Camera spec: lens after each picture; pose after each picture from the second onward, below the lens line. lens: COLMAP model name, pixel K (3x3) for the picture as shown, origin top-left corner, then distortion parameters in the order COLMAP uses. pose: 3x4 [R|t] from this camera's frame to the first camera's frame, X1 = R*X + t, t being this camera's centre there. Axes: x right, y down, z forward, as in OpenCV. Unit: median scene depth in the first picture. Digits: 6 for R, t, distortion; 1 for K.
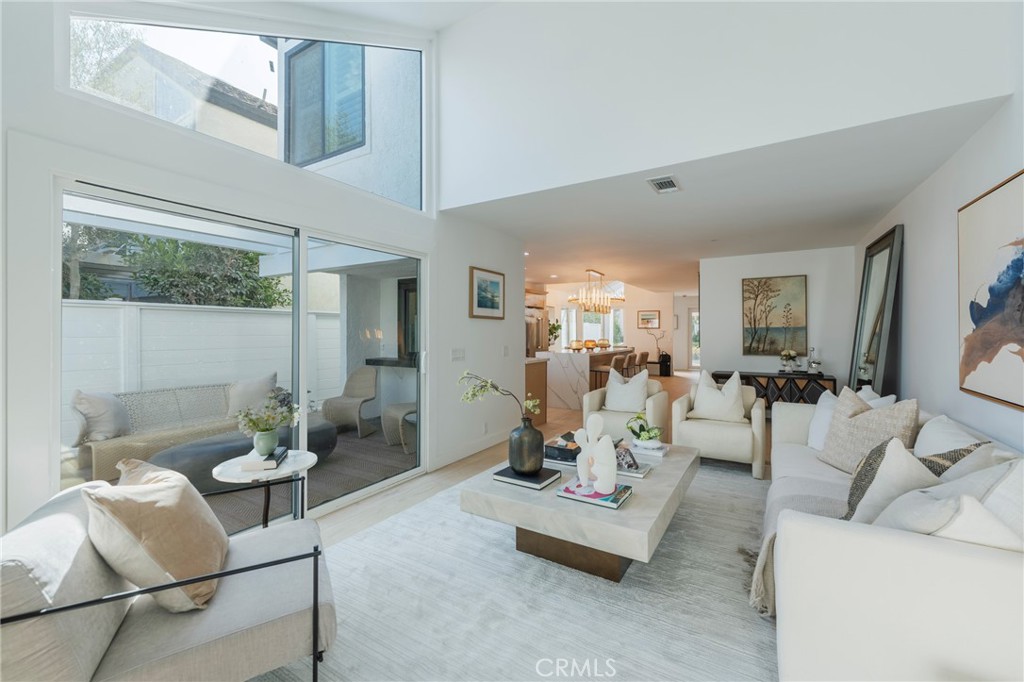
lens RADIAL K [[413.3, 0, 513.8], [0, 413.3, 332.9], [0, 0, 1]] dist [-0.004429, -0.000321]
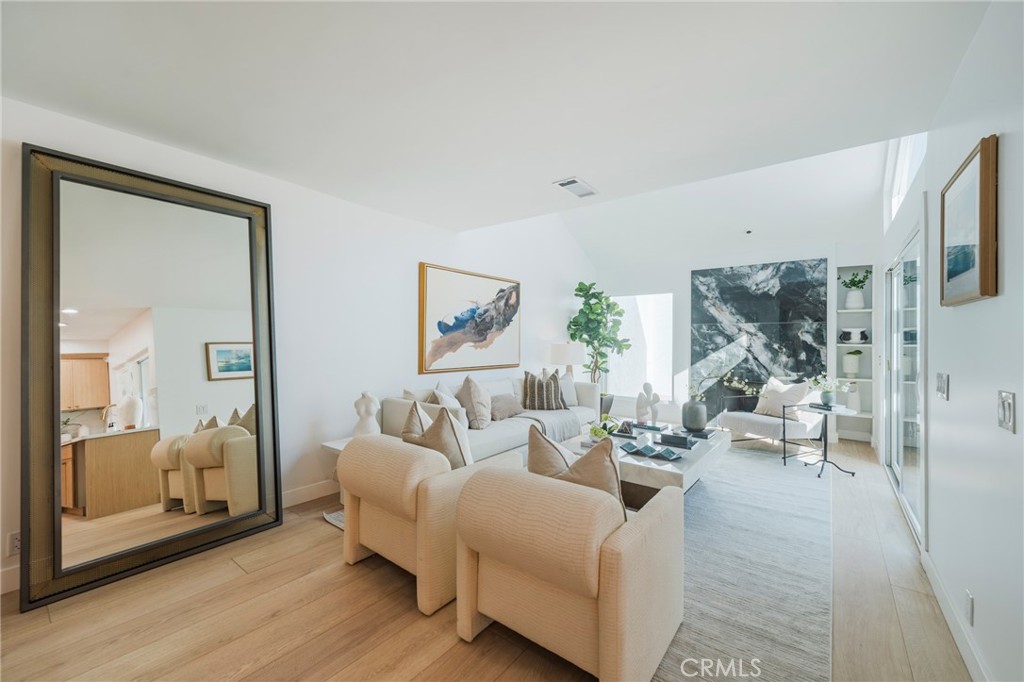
lens RADIAL K [[413.3, 0, 507.8], [0, 413.3, 339.2], [0, 0, 1]] dist [-0.004429, -0.000321]
pose [[-0.993245, -0.006432, 0.115854, 0.640184], [-0.005695, 0.999961, 0.006691, -0.010526], [-0.115893, 0.005986, -0.993244, 3.050633]]
